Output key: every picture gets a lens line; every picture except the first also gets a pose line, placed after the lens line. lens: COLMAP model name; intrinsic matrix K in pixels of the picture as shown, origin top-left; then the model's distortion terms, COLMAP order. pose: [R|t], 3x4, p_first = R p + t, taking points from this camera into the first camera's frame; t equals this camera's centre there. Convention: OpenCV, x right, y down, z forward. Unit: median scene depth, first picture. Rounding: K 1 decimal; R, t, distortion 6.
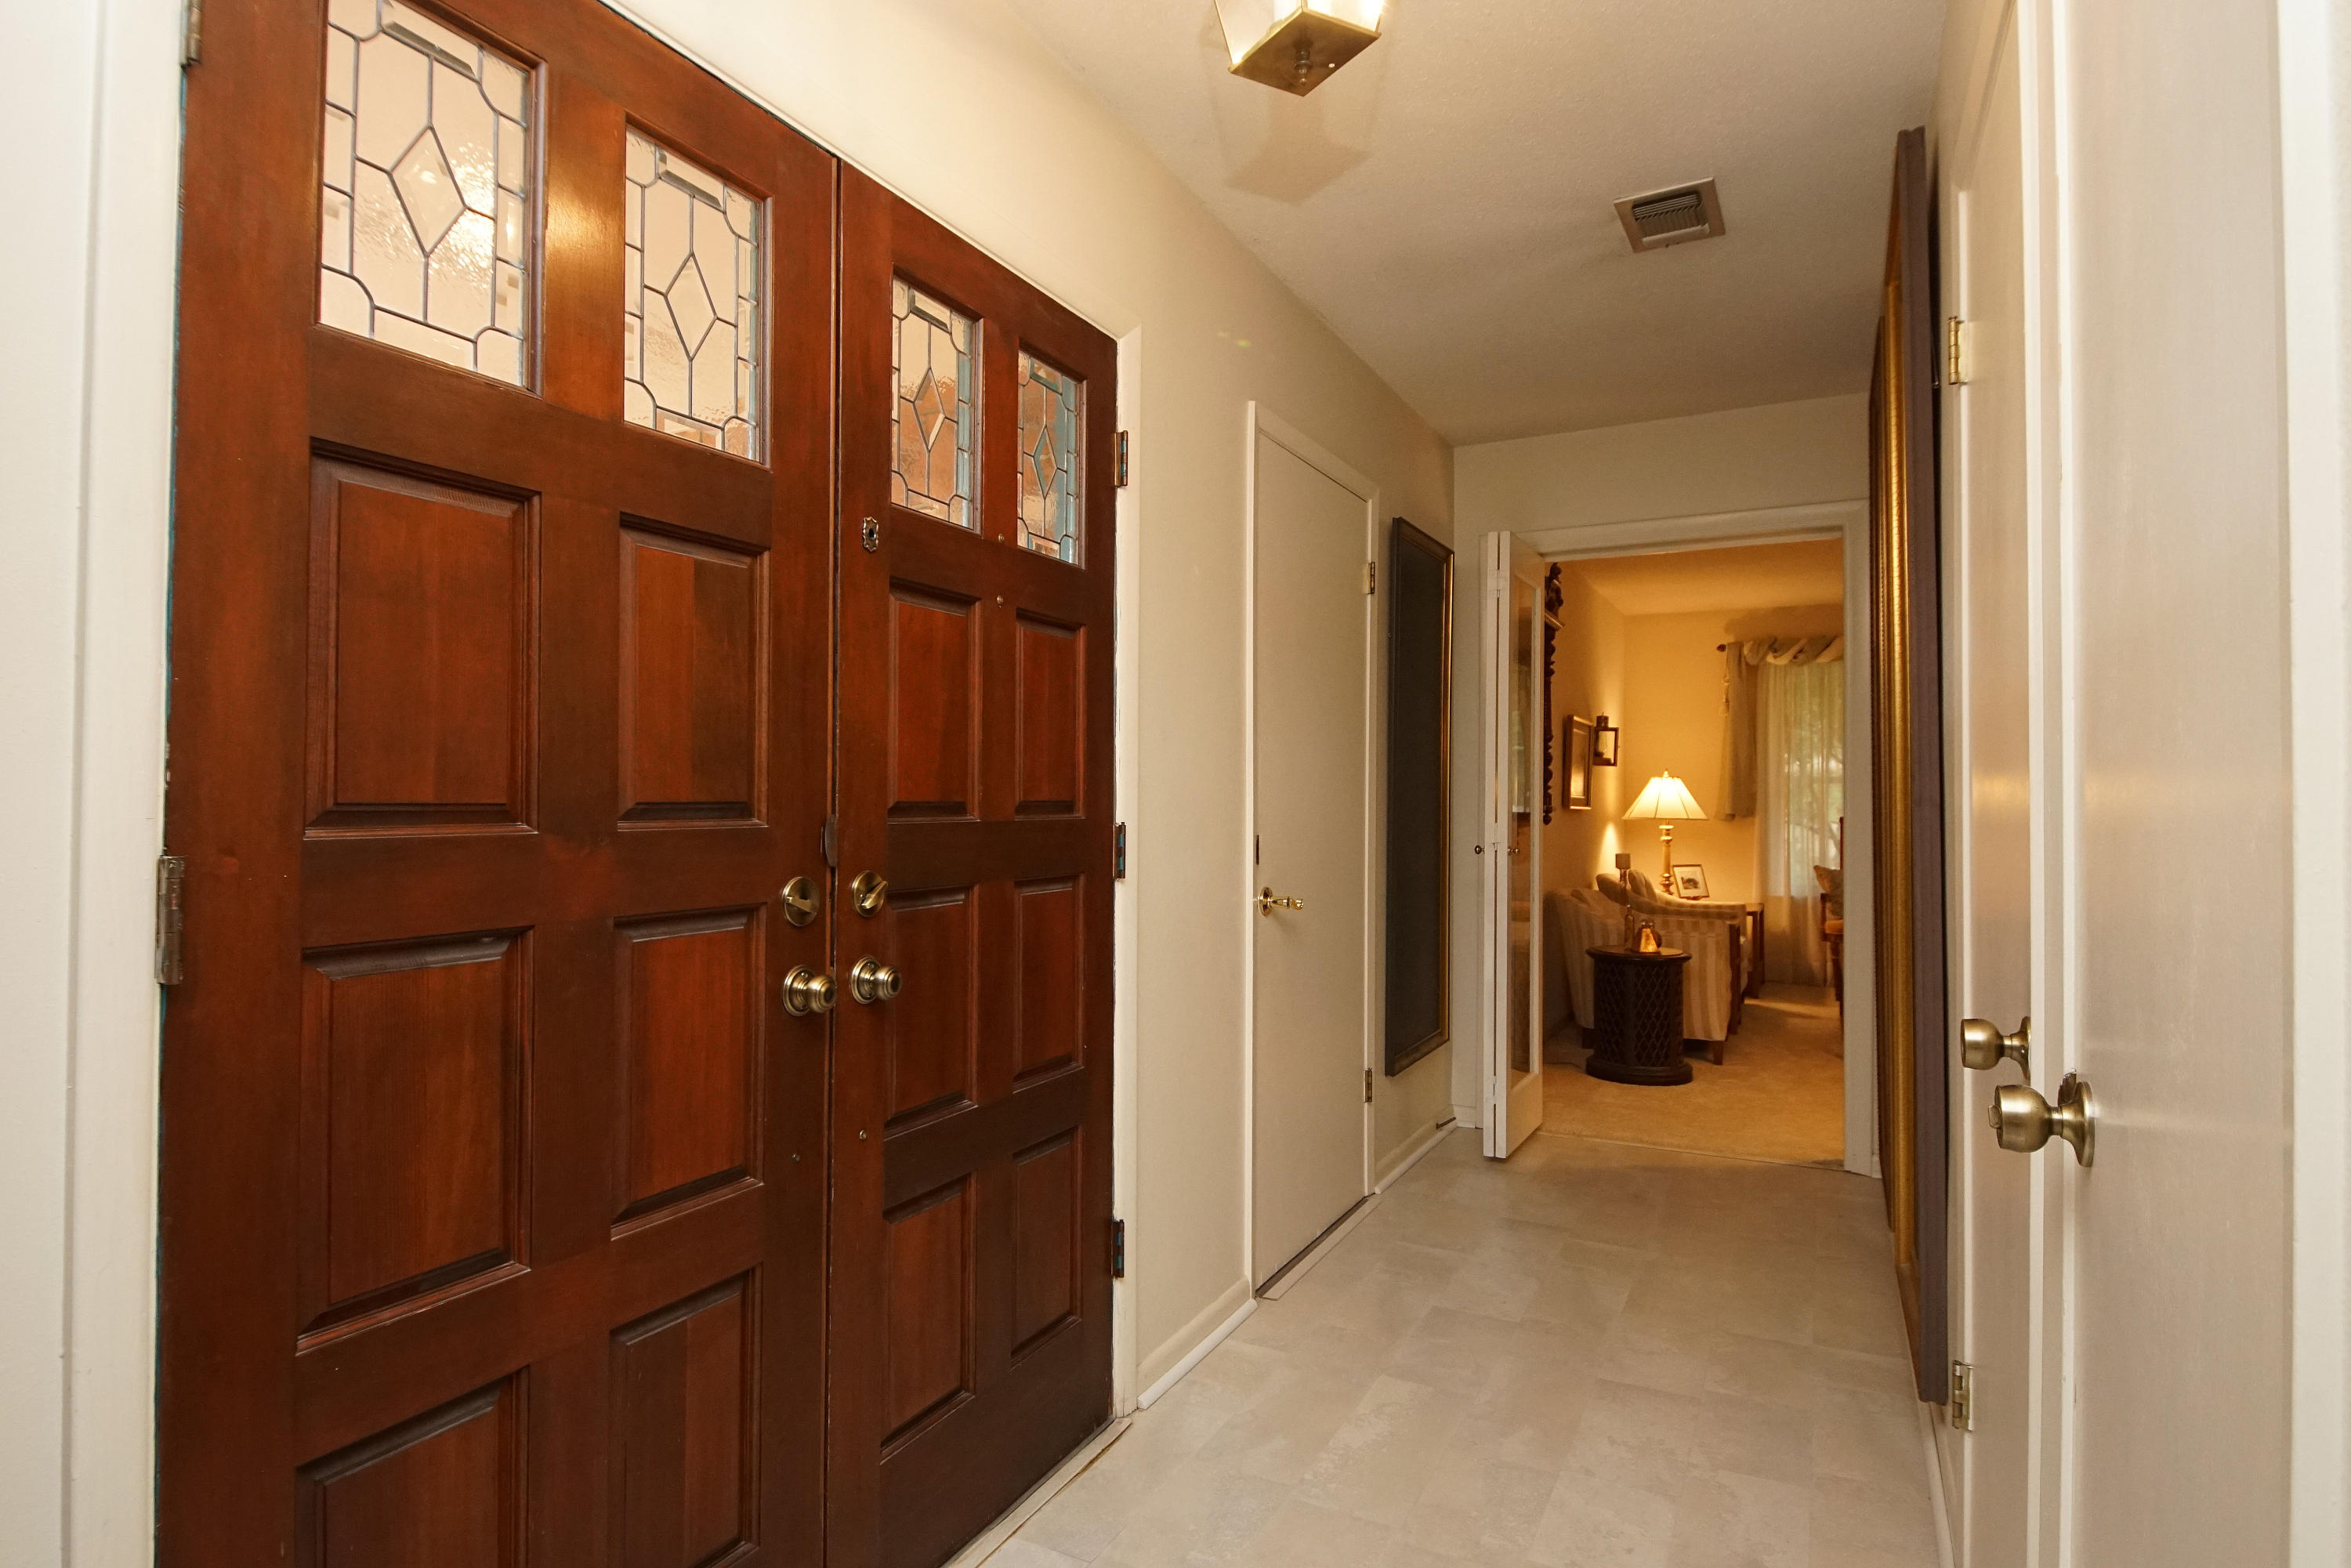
lens RADIAL K [[1279.6, 0, 1175.5], [0, 1279.6, 784.0], [0, 0, 1]] dist [0.022684, -0.000377]
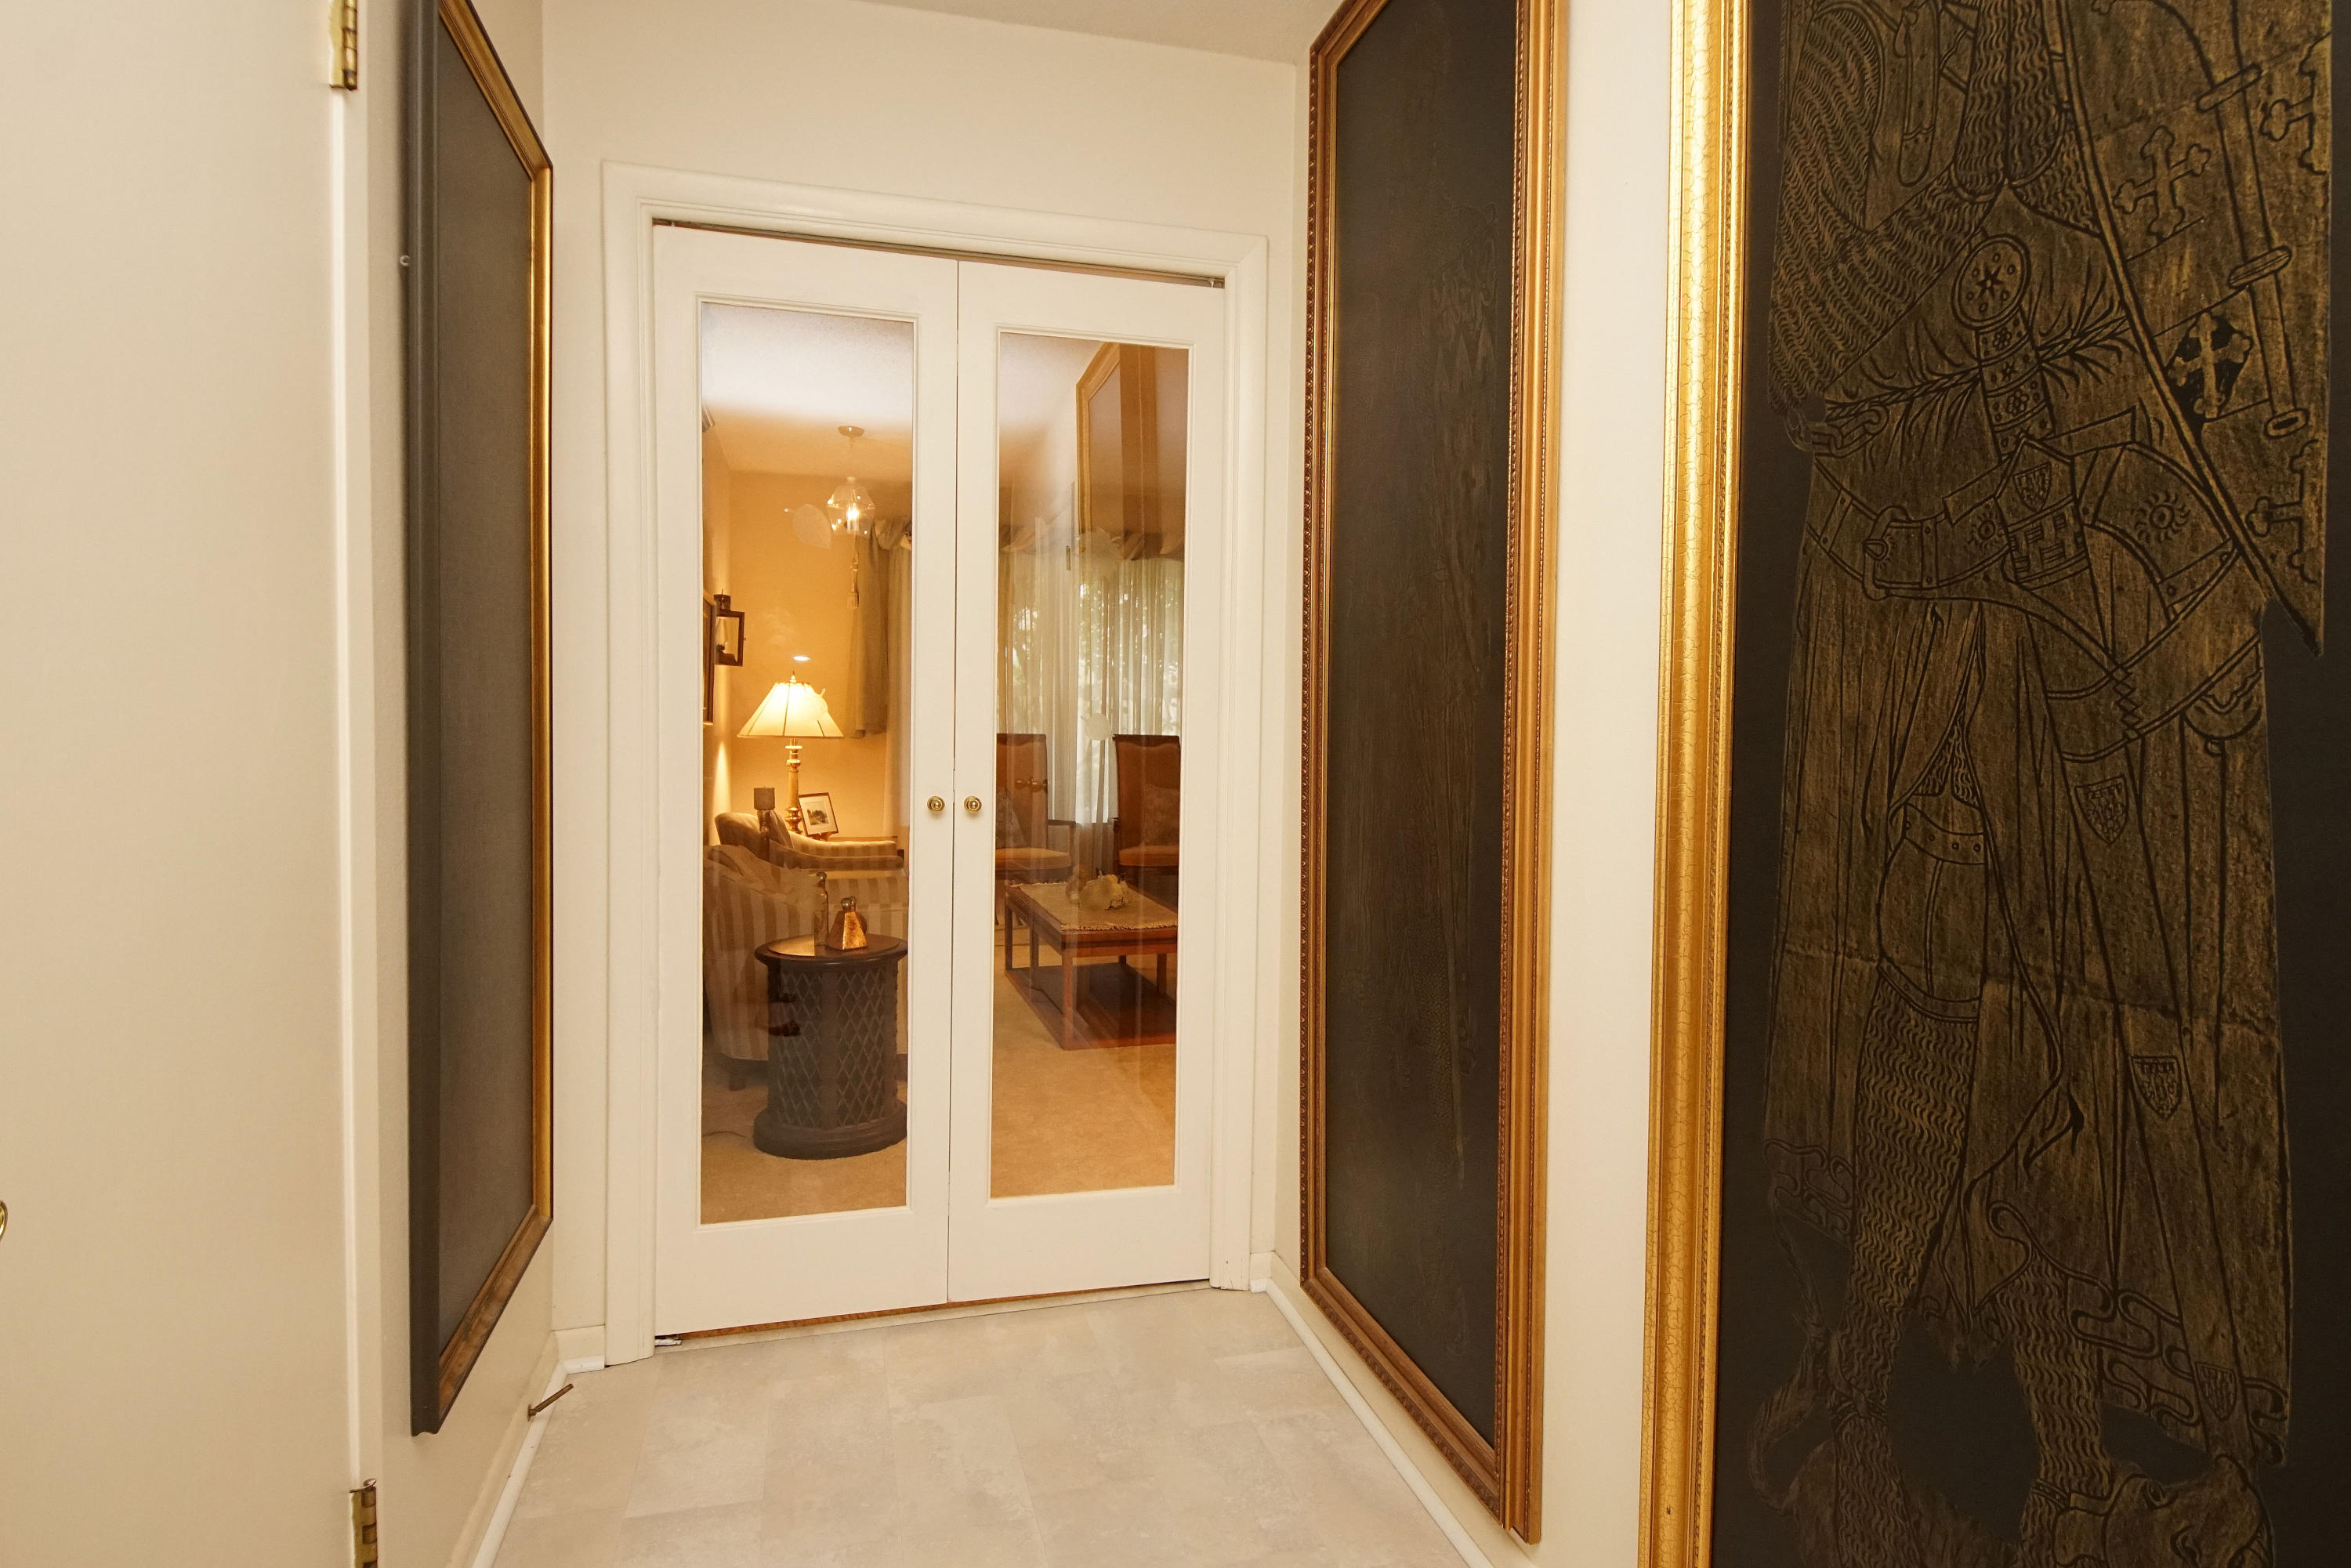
lens RADIAL K [[1279.6, 0, 1175.5], [0, 1279.6, 784.0], [0, 0, 1]] dist [0.022684, -0.000377]
pose [[0.745585, -0.027337, 0.665850, 0.039092], [-0.020505, 0.997744, 0.063923, 0.001553], [-0.666095, -0.061314, 0.743342, 0.275738]]
